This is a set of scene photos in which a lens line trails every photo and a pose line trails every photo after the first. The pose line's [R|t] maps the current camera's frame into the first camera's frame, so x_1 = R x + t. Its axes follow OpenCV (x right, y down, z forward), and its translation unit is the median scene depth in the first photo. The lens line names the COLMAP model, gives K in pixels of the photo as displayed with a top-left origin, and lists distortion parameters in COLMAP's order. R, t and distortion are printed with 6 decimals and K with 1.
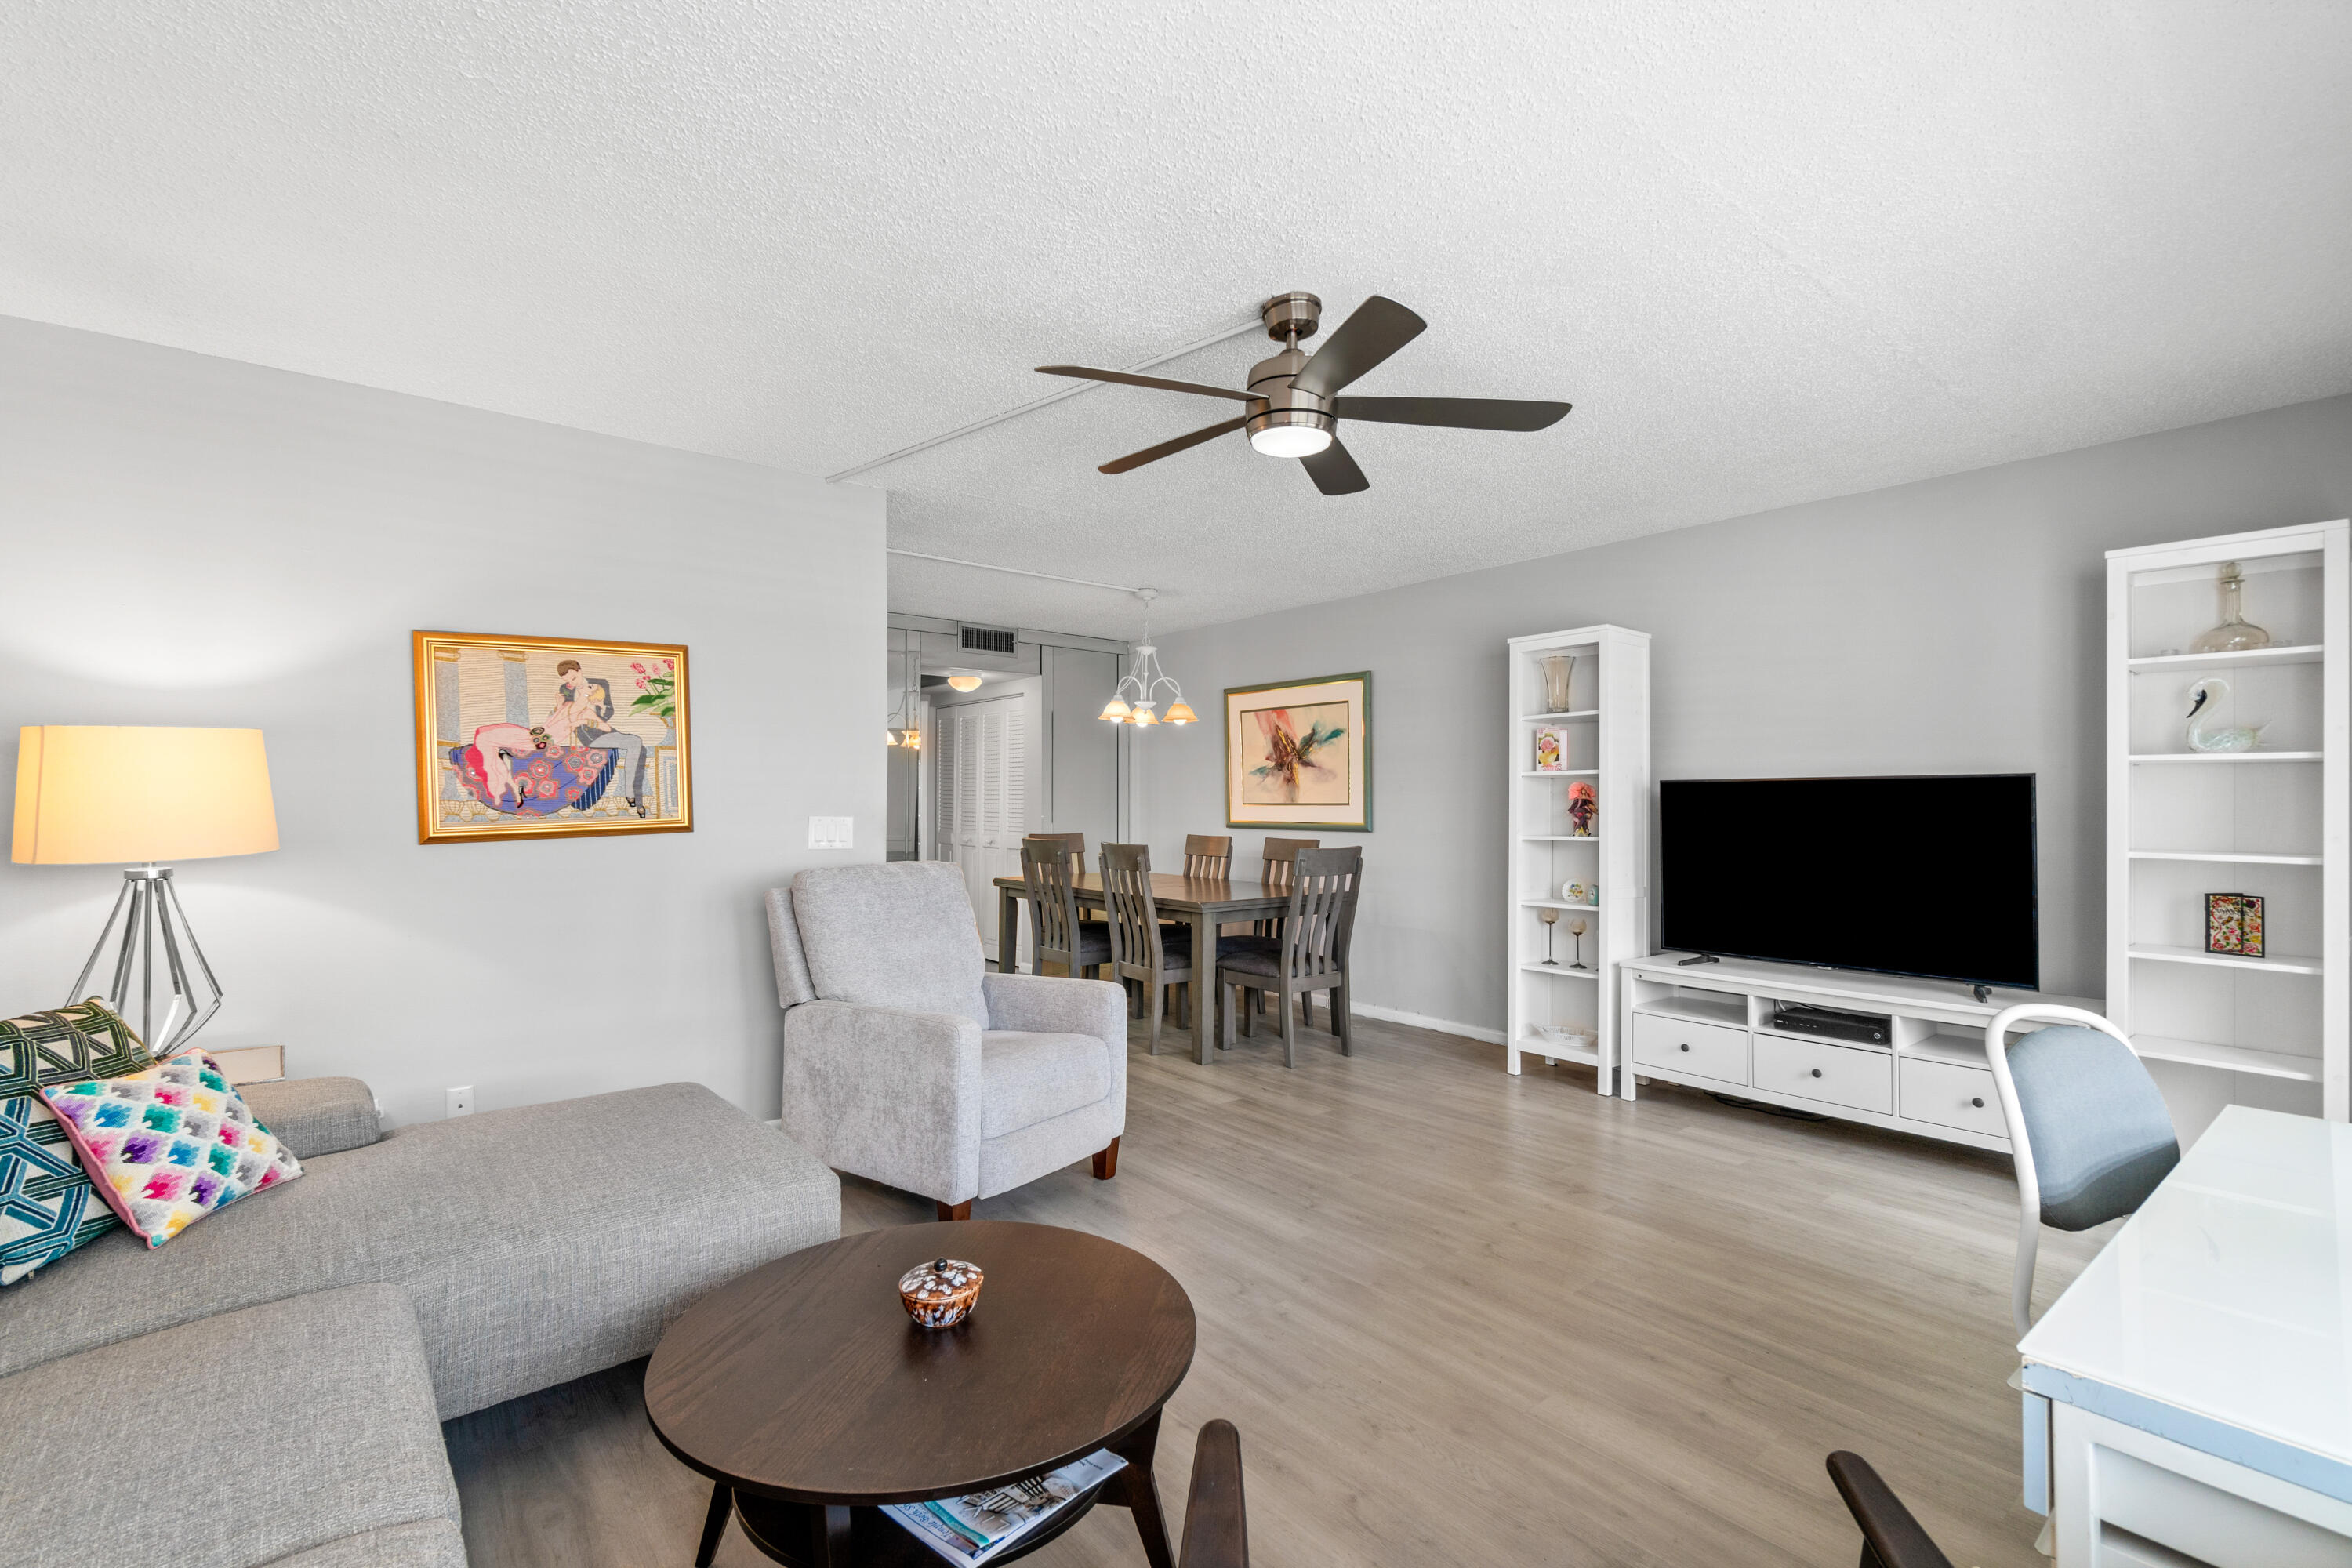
lens RADIAL K [[1029.6, 0, 1178.4], [0, 1029.6, 765.7], [0, 0, 1]] dist [-0.002205, 0.000338]
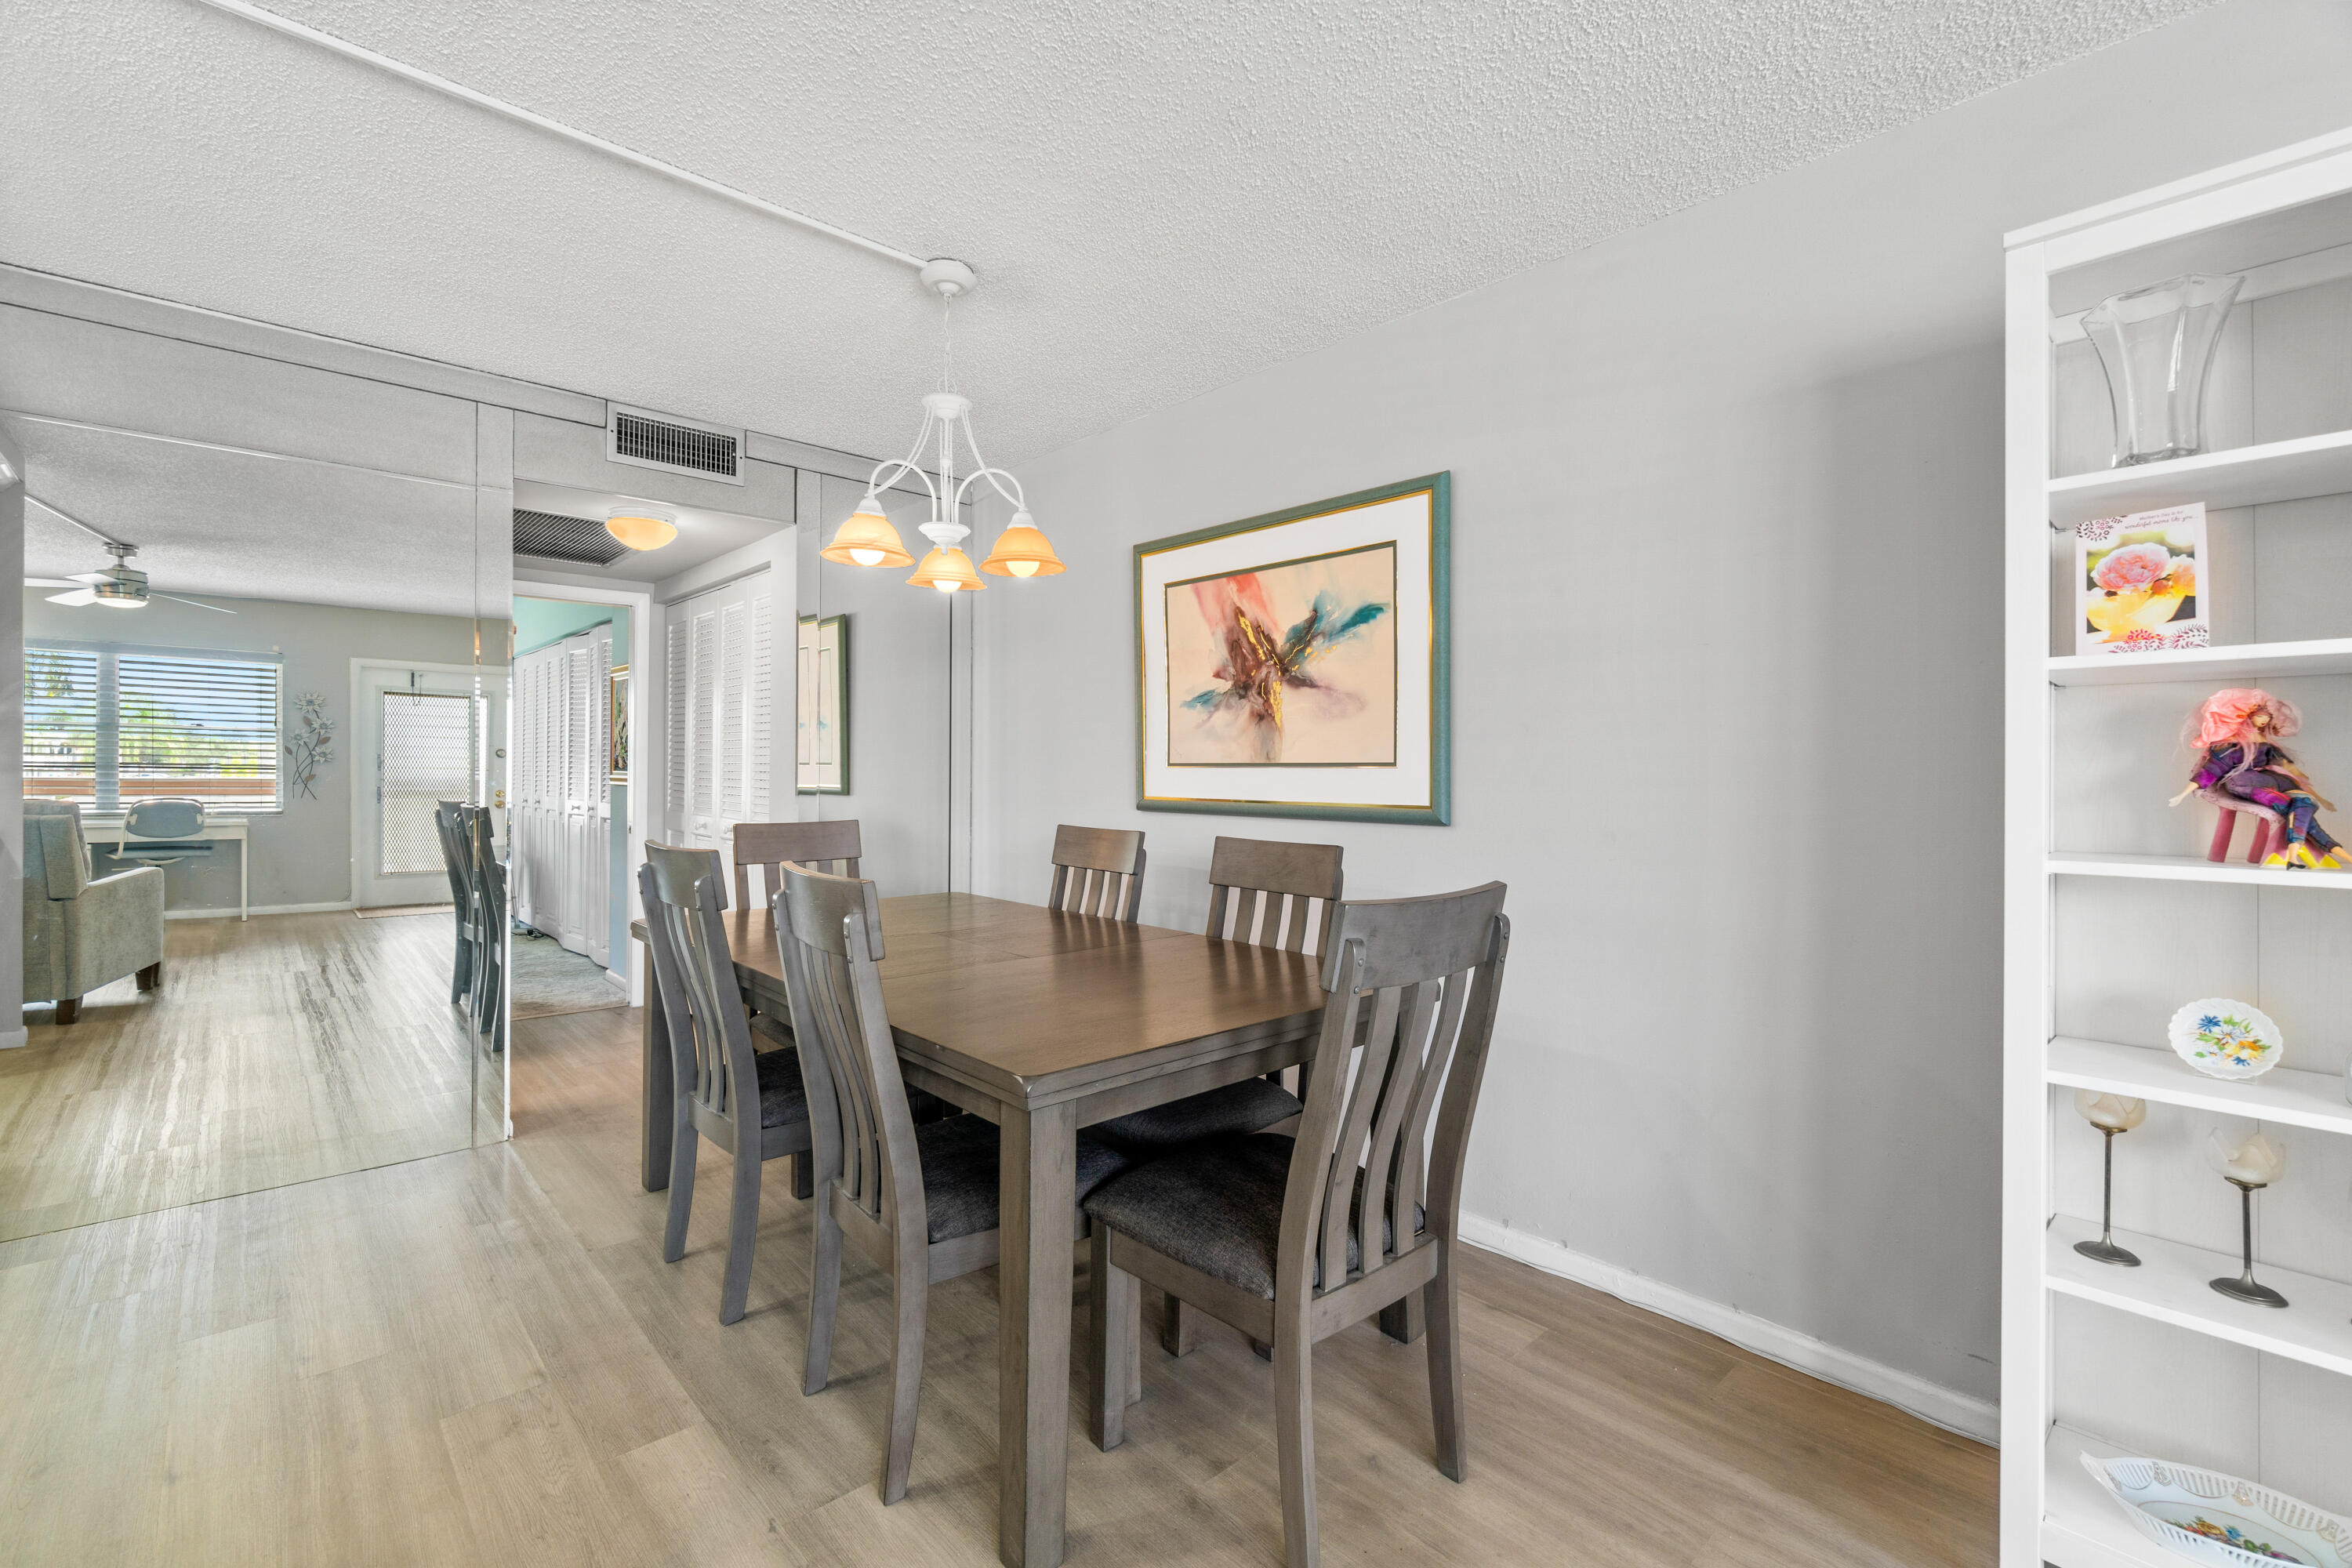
lens RADIAL K [[1029.6, 0, 1178.4], [0, 1029.6, 765.7], [0, 0, 1]] dist [-0.002205, 0.000338]
pose [[0.997821, 0.004235, 0.065836, 0.035659], [-0.006322, 0.999483, 0.031530, 0.022881], [-0.065669, -0.031878, 0.997332, 0.517012]]
